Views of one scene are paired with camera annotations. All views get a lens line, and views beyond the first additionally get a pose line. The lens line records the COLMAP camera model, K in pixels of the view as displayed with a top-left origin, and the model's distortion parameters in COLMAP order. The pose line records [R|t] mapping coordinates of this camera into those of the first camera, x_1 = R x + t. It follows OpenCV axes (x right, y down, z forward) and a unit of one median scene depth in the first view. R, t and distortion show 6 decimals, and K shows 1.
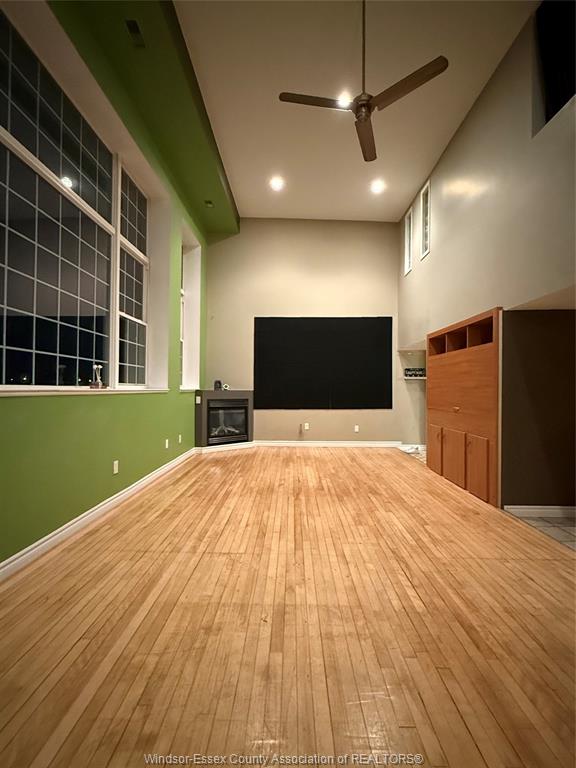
lens RADIAL K [[385.5, 0, 290.5], [0, 385.5, 383.0], [0, 0, 1]] dist [-0.000483, 0.000717]
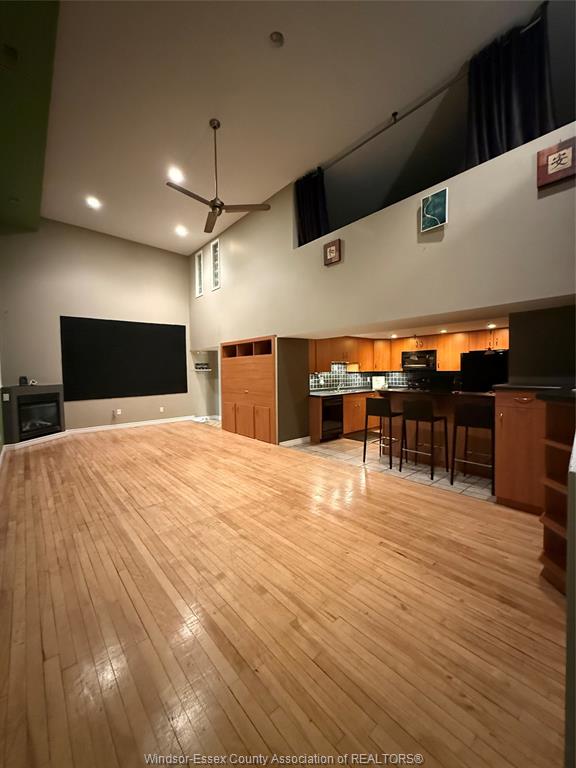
lens RADIAL K [[305.8, 0, 289.4], [0, 305.8, 382.7], [0, 0, 1]] dist [-0.000899, -0.000569]
pose [[0.752259, -0.044533, 0.657360, -0.333648], [0.010189, 0.998380, 0.055976, -0.049165], [-0.658788, -0.035411, 0.751495, -0.119932]]
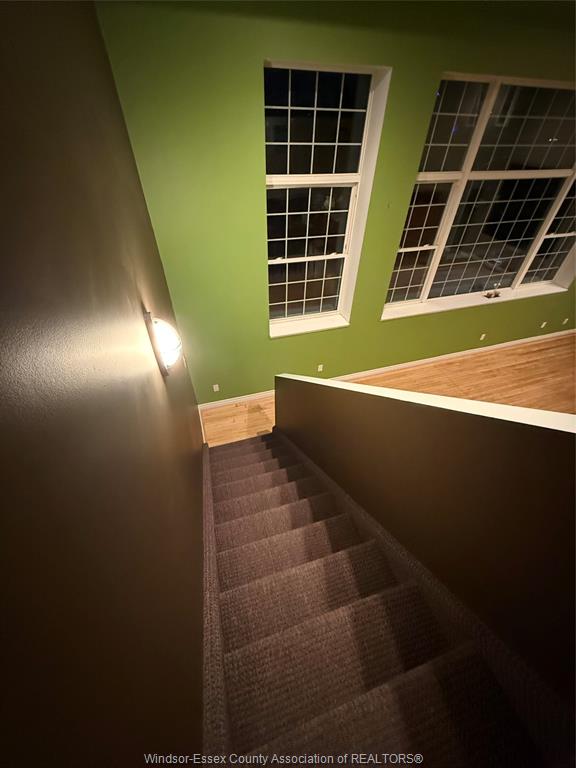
lens RADIAL K [[305.8, 0, 285.0], [0, 305.8, 380.0], [0, 0, 1]] dist [-0.000899, -0.000569]
pose [[0.314655, 0.615267, -0.722799, 0.425707], [-0.002160, 0.761940, 0.647644, -0.546220], [0.949204, -0.202224, 0.241077, -0.315312]]
